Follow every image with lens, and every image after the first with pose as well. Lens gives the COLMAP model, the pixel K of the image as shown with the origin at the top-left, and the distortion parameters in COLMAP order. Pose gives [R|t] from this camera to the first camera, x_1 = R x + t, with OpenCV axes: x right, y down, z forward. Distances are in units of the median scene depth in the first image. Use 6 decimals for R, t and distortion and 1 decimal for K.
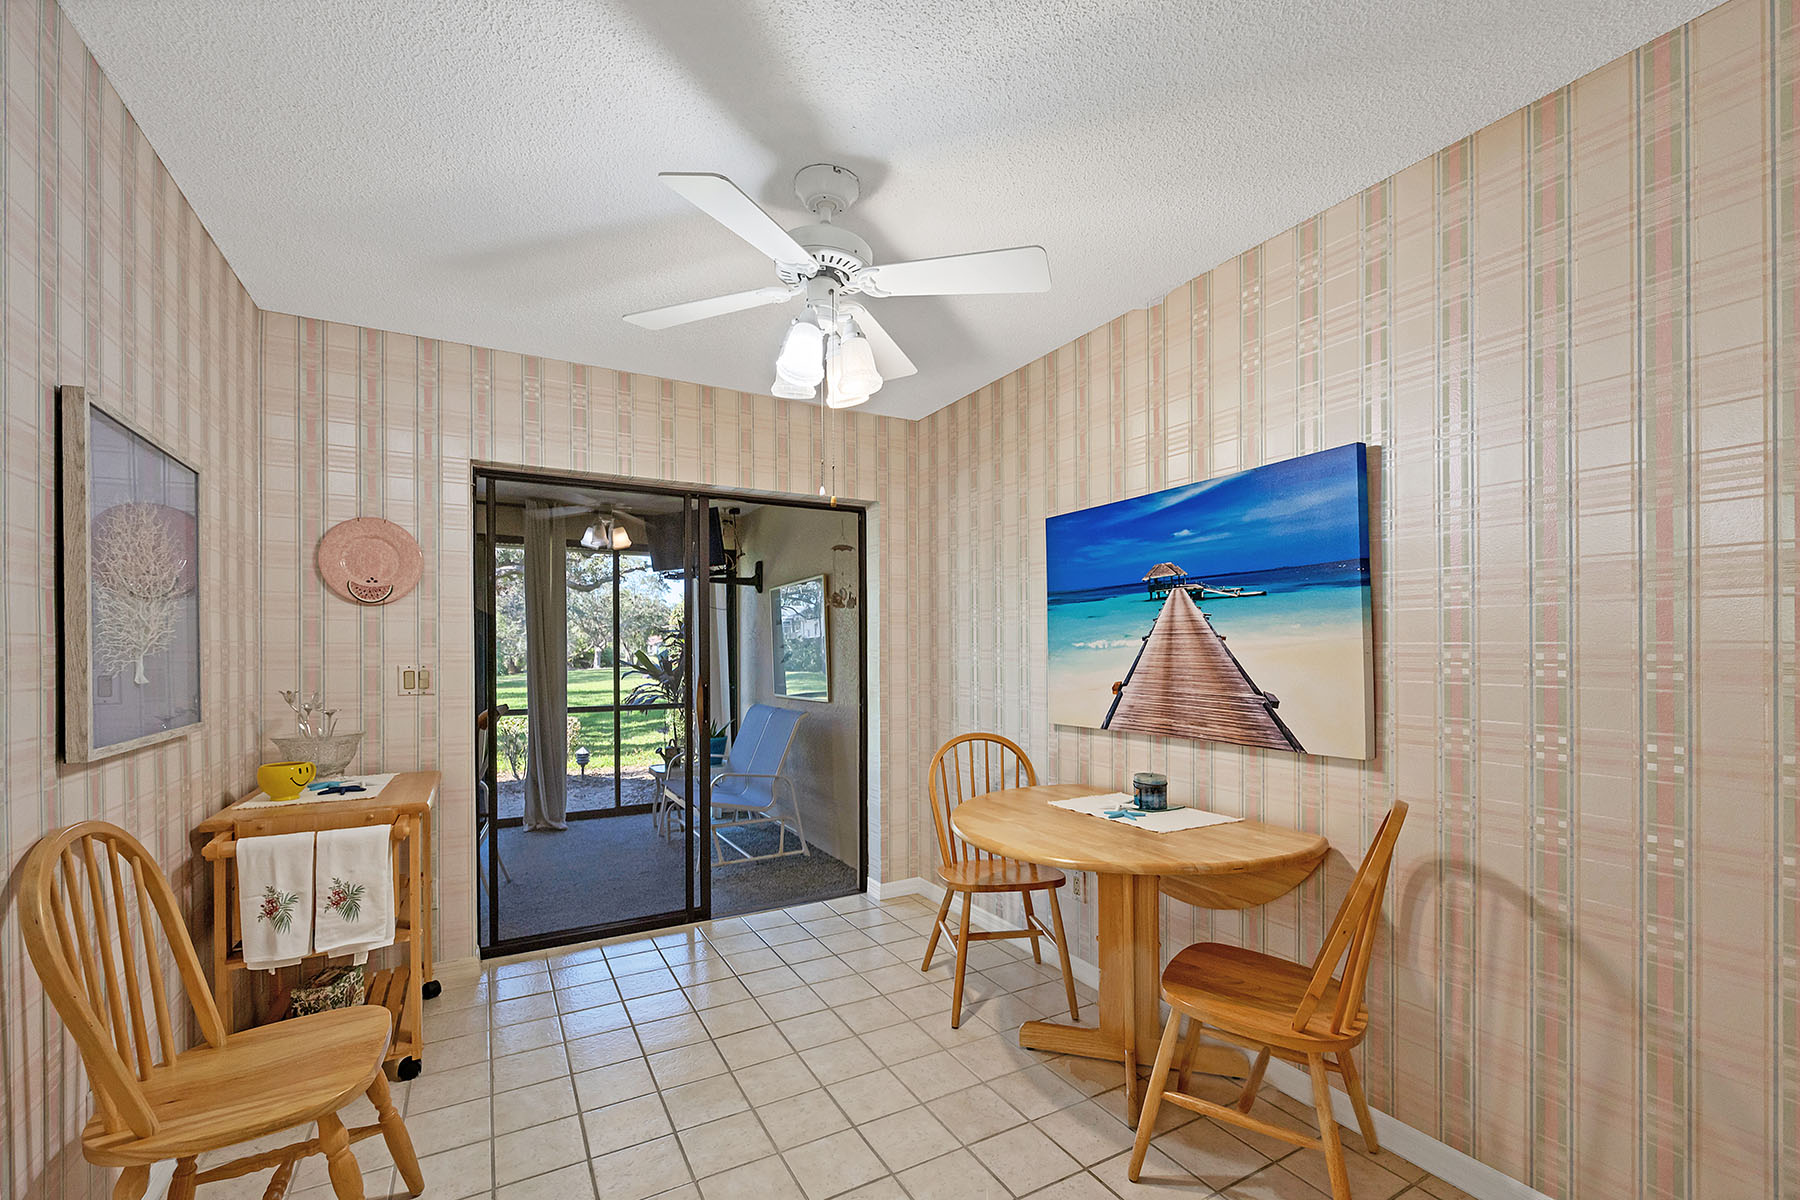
lens RADIAL K [[737.3, 0, 913.1], [0, 737.3, 648.8], [0, 0, 1]] dist [-0.002991, -0.000908]
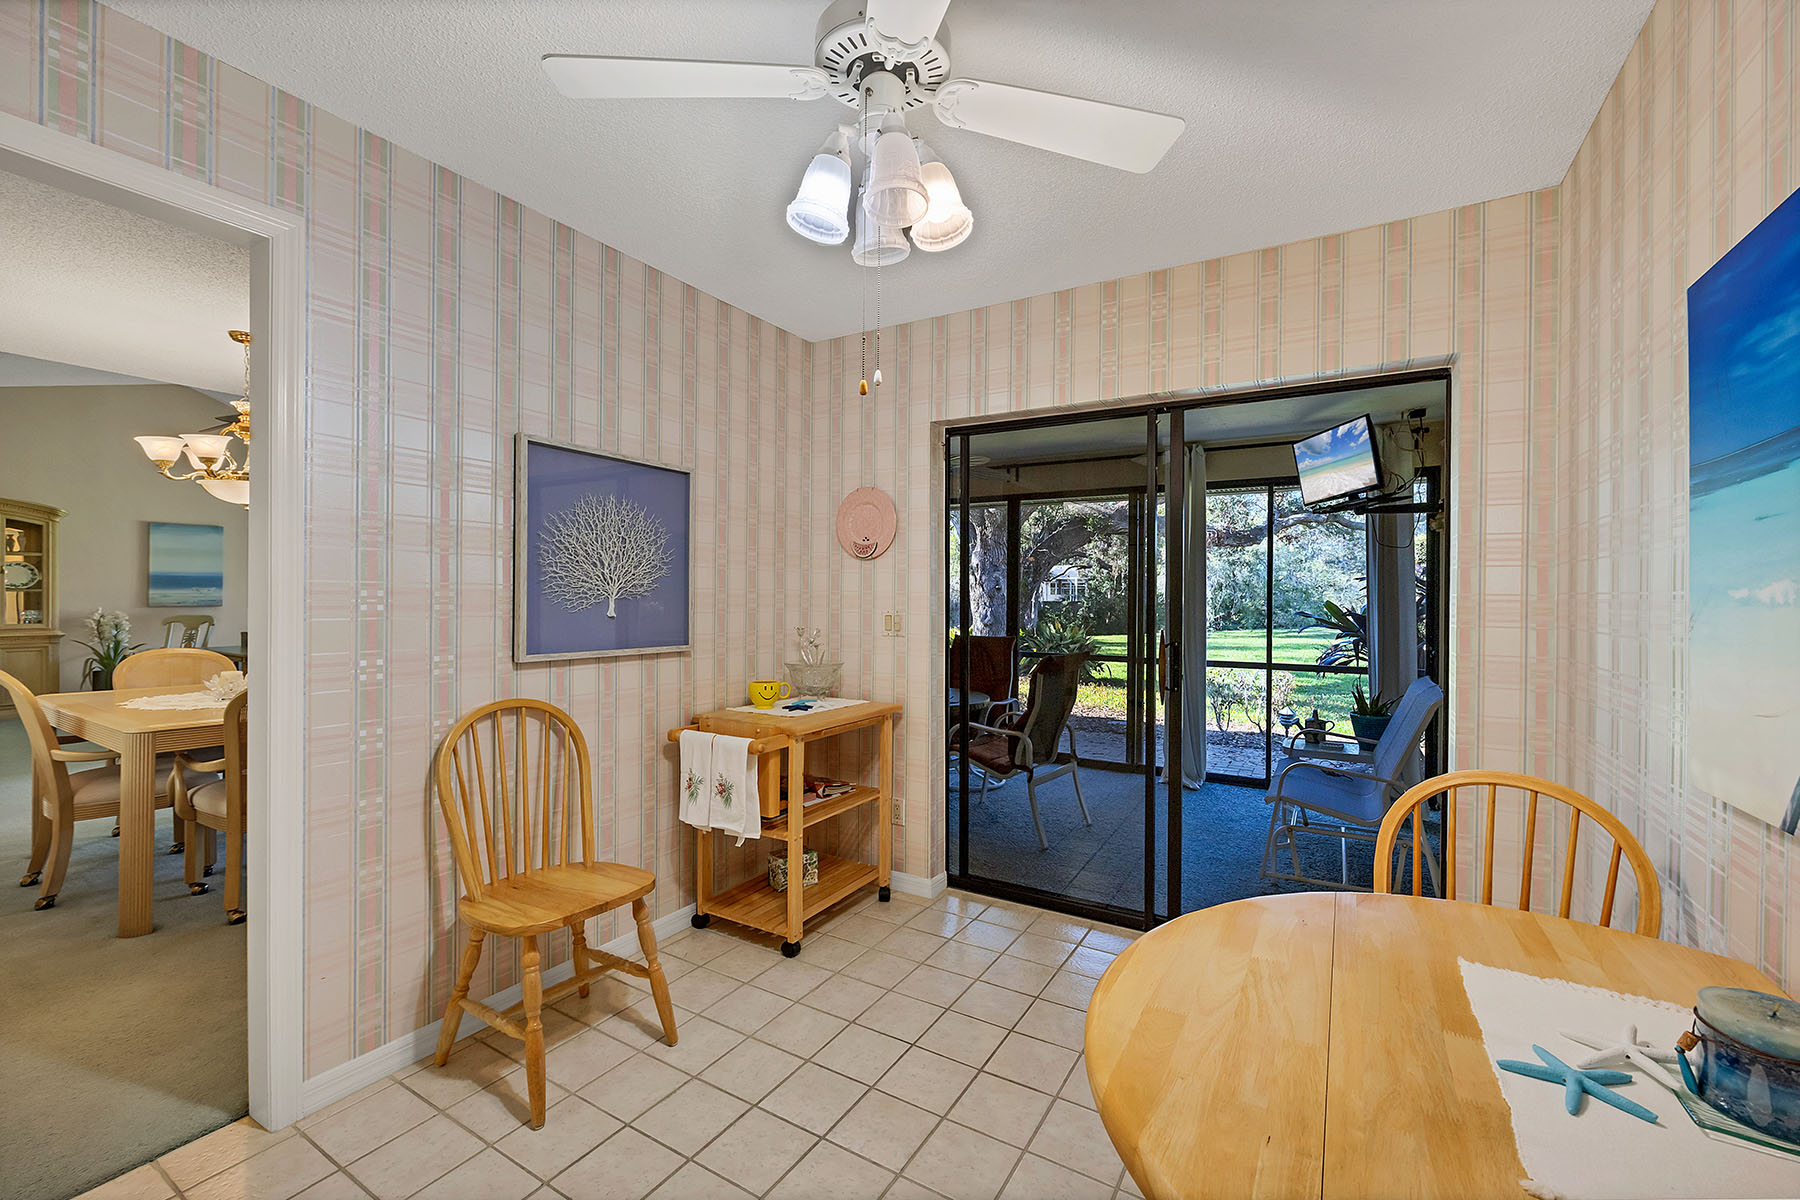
lens RADIAL K [[737.3, 0, 904.1], [0, 737.3, 605.6], [0, 0, 1]] dist [-0.002991, -0.000908]
pose [[0.498513, 0.015815, -0.866738, 0.362919], [-0.008426, 0.999875, 0.013399, -0.000863], [0.866842, 0.000624, 0.498583, 0.470438]]
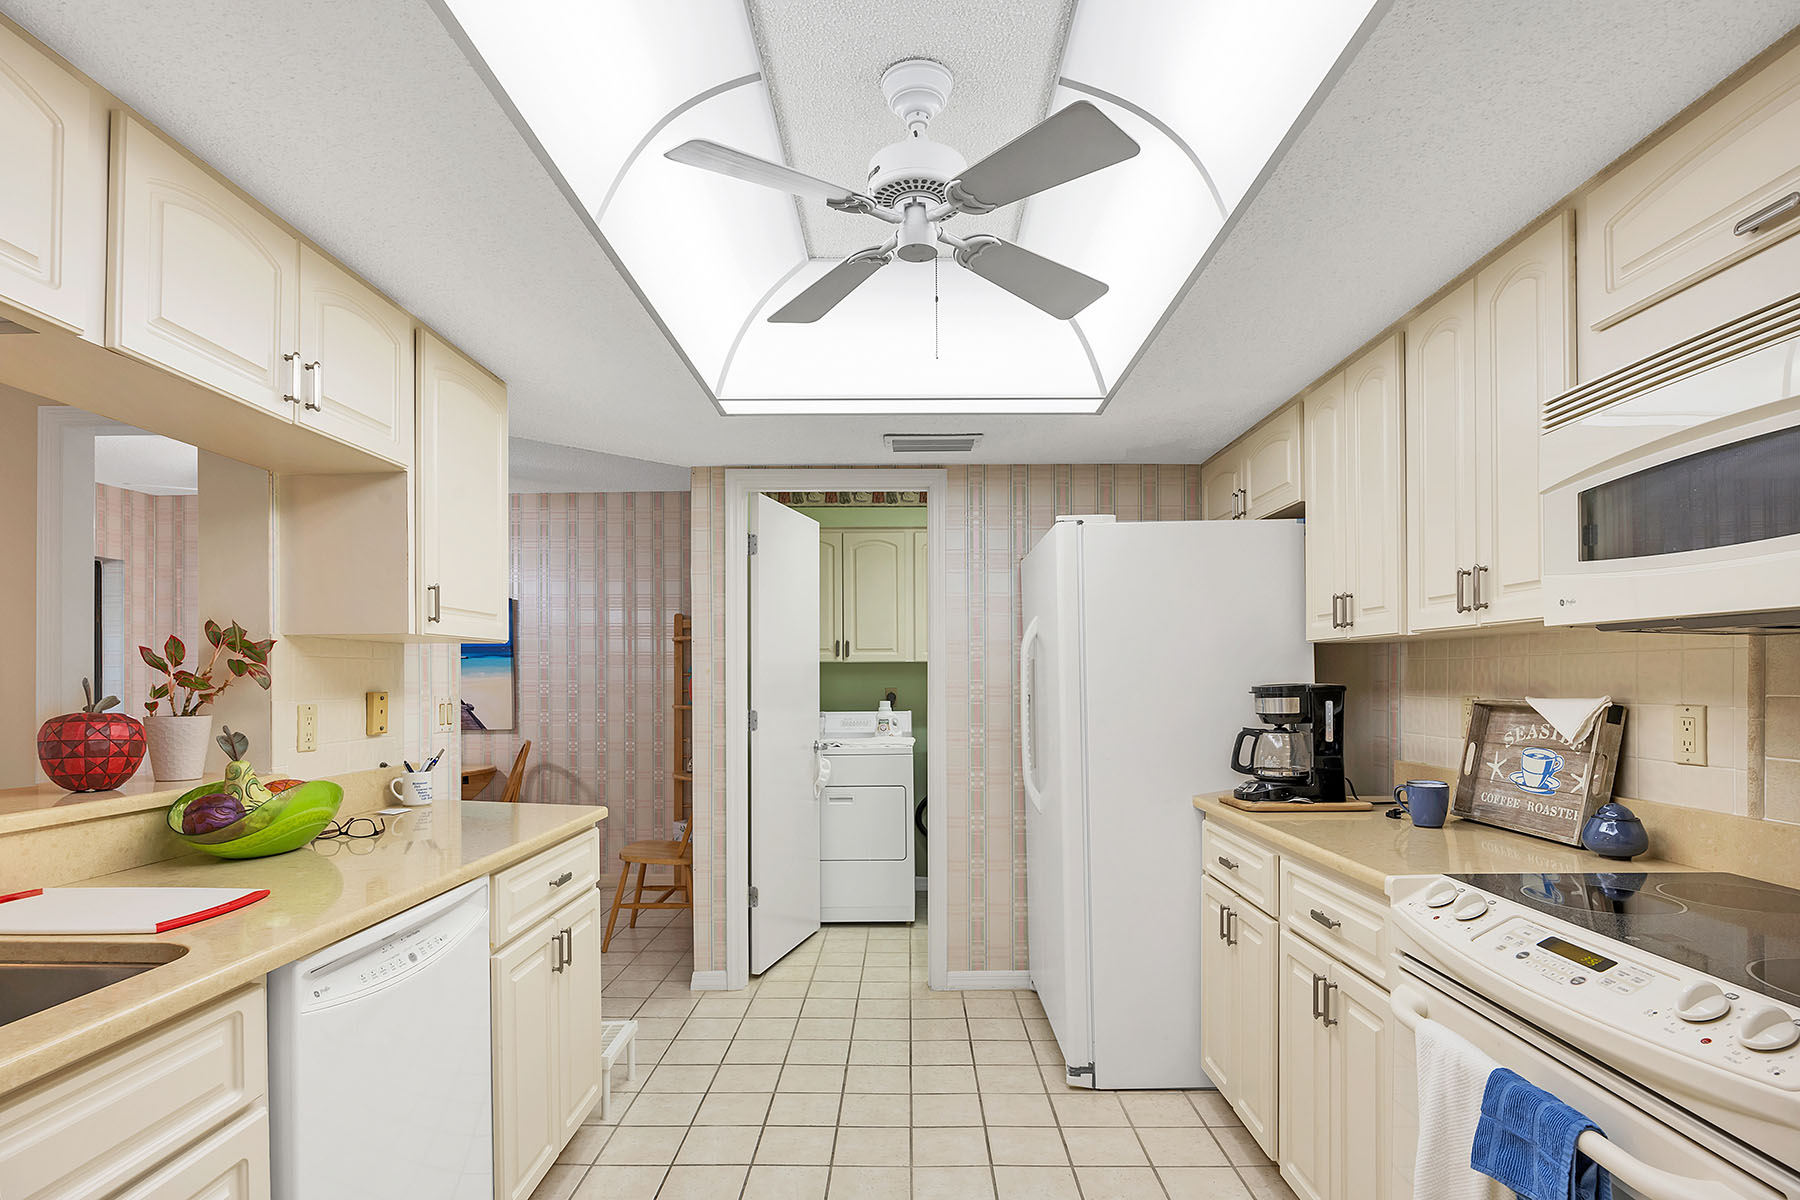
lens RADIAL K [[962.7, 0, 881.4], [0, 962.7, 675.9], [0, 0, 1]] dist [-0.004584, -0.000083]
pose [[0.501088, 0.004814, 0.865383, -1.142823], [0.000537, 0.999983, -0.005874, -0.003838], [-0.865396, 0.003408, 0.501077, -1.235802]]
